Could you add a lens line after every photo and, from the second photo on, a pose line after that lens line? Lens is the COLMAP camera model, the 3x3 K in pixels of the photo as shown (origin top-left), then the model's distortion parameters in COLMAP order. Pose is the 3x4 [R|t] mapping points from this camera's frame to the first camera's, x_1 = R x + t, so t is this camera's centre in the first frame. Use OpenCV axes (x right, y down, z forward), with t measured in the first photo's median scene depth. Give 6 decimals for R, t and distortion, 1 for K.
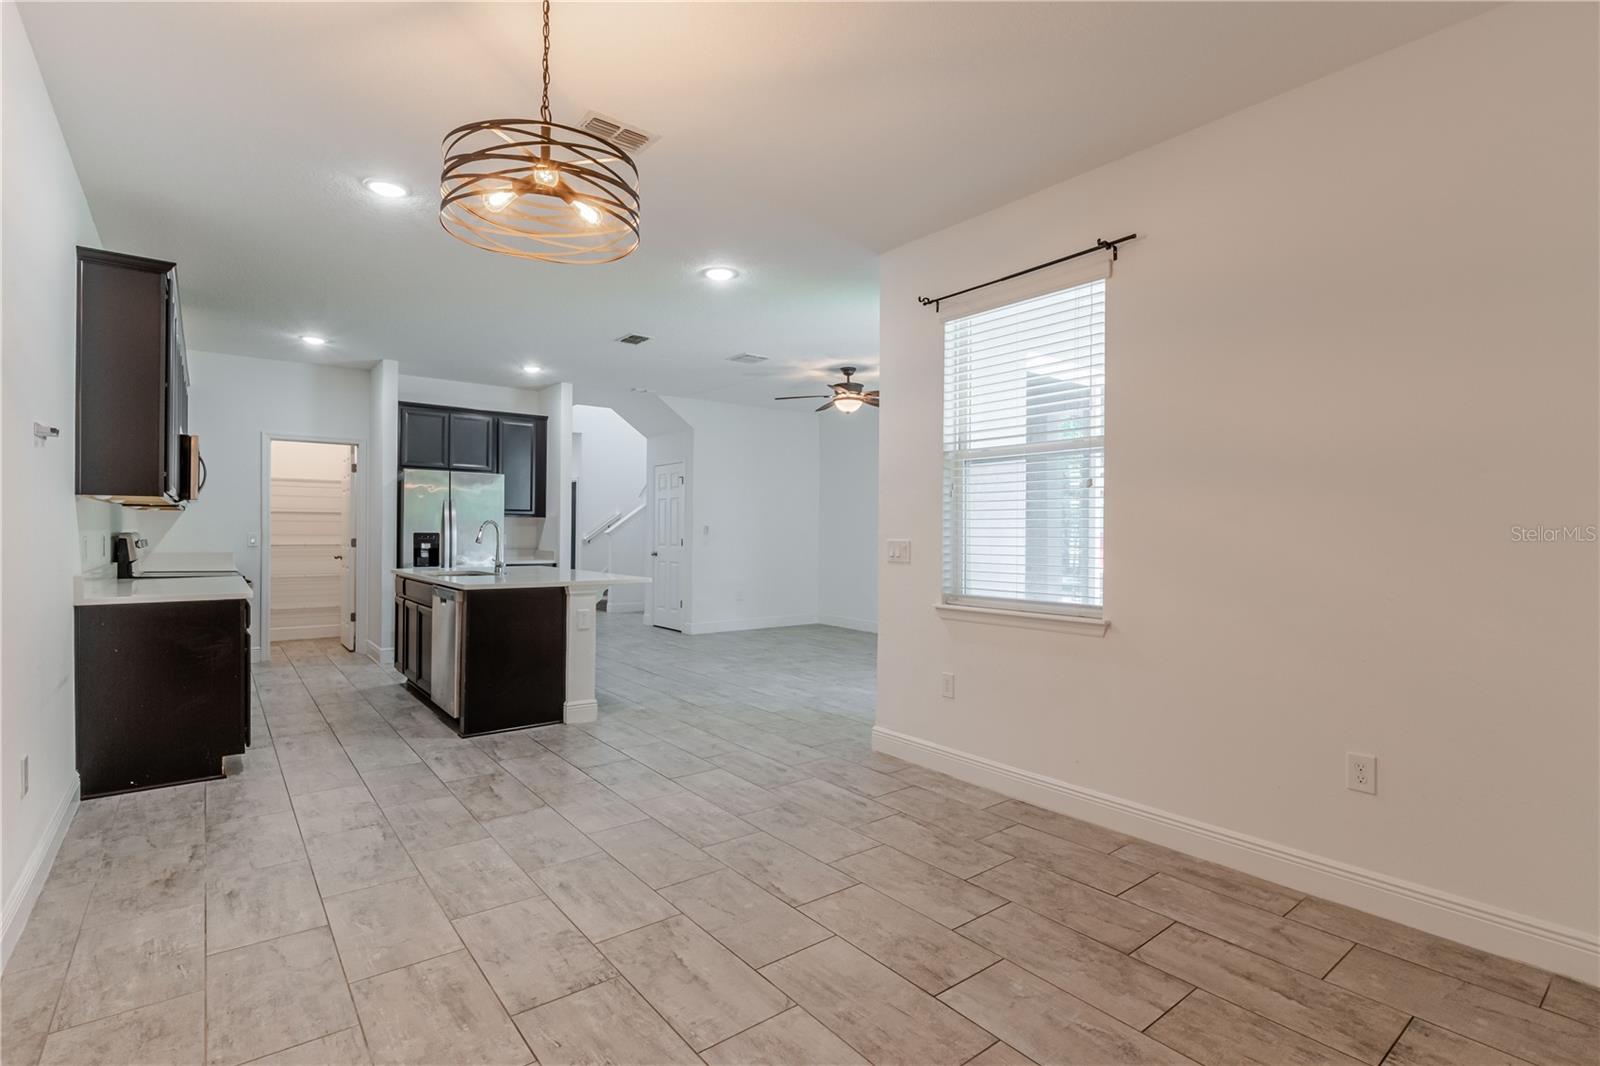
lens RADIAL K [[761.8, 0, 794.1], [0, 761.8, 530.3], [0, 0, 1]] dist [0.003707, 0.000481]
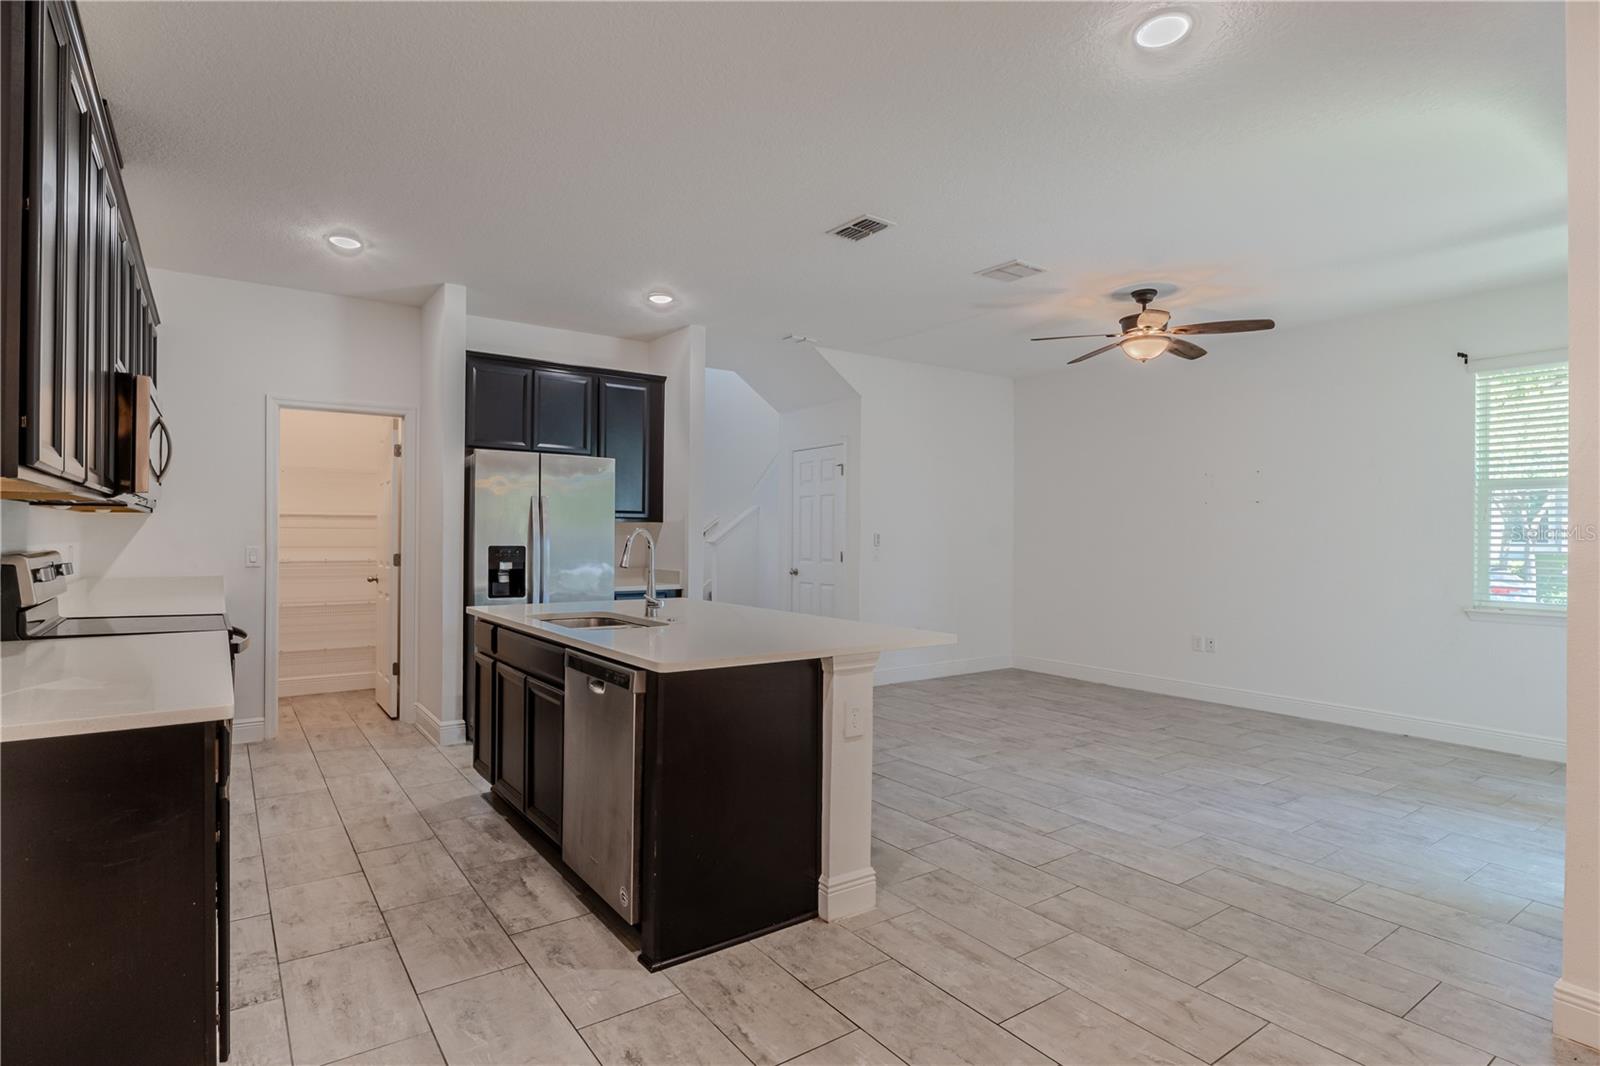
lens RADIAL K [[823.1, 0, 796.5], [0, 823.1, 534.5], [0, 0, 1]] dist [-0.004709, -0.000785]
pose [[0.999120, -0.000570, -0.041945, -0.293573], [0.000609, 0.999999, 0.000914, -0.010635], [0.041944, -0.000938, 0.999120, 0.434321]]
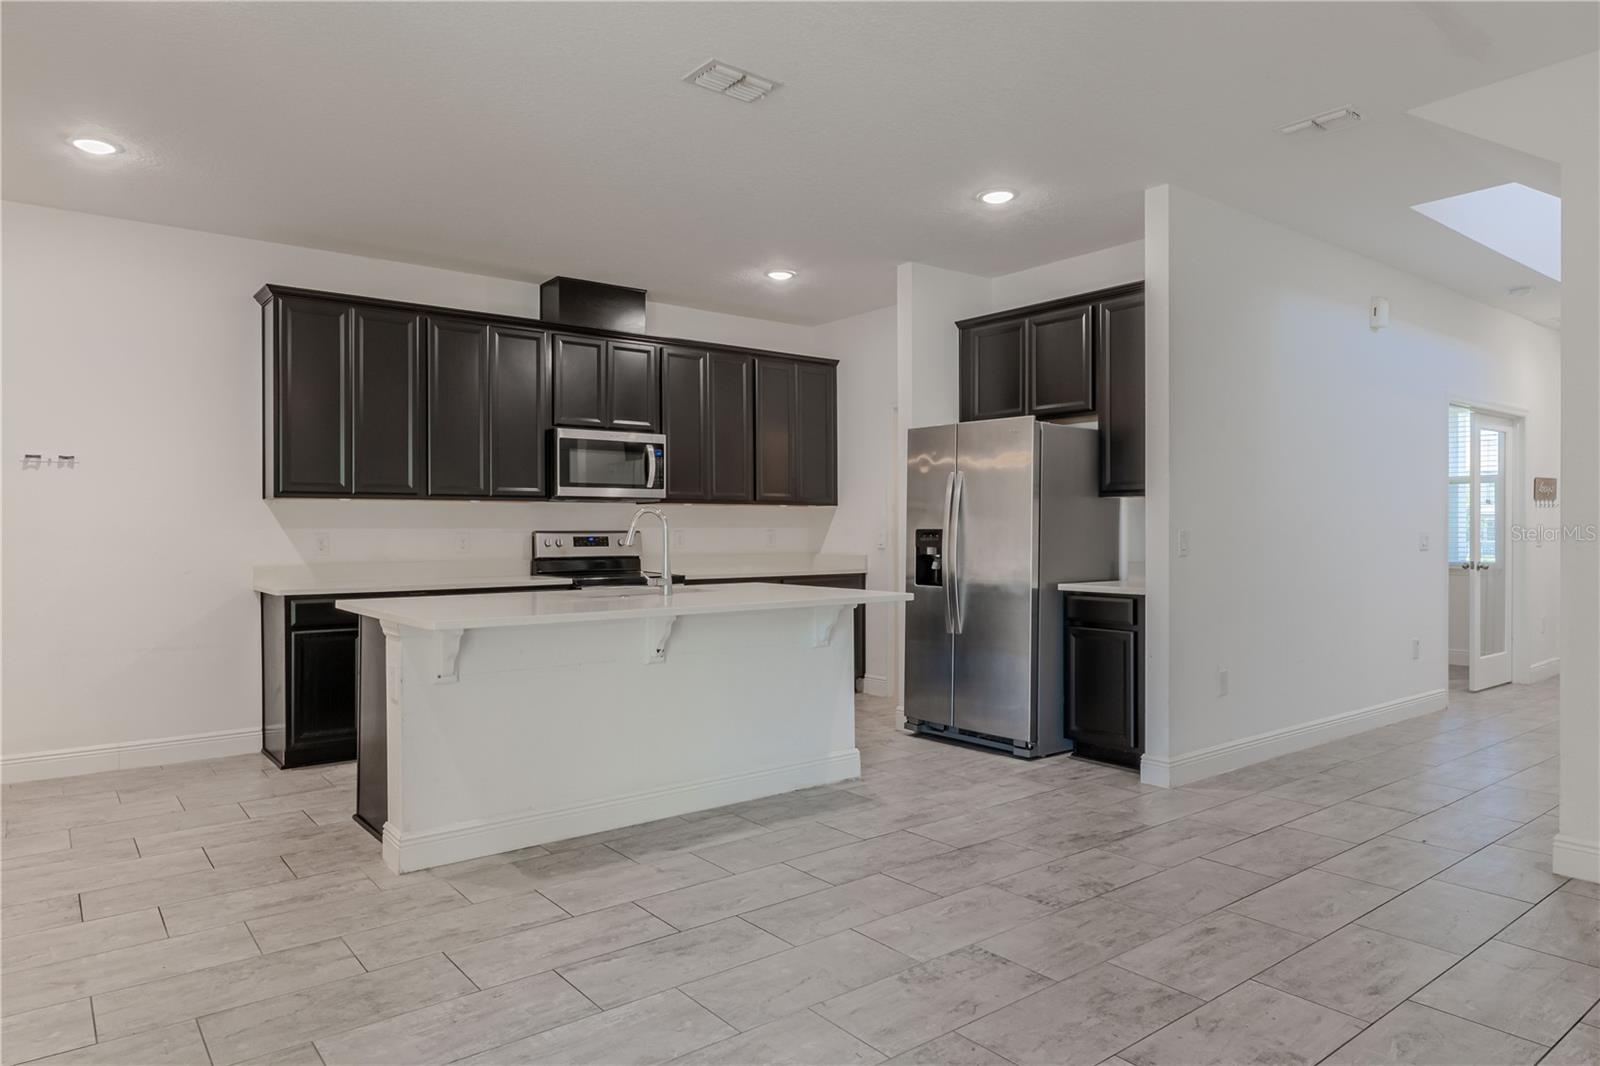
lens RADIAL K [[986.4, 0, 797.8], [0, 986.4, 535.7], [0, 0, 1]] dist [-0.005086, -0.001489]
pose [[0.000150, -0.001809, -0.999998, 0.443184], [0.005364, 0.999984, -0.001808, 0.013213], [0.999986, -0.005364, 0.000160, 1.302342]]
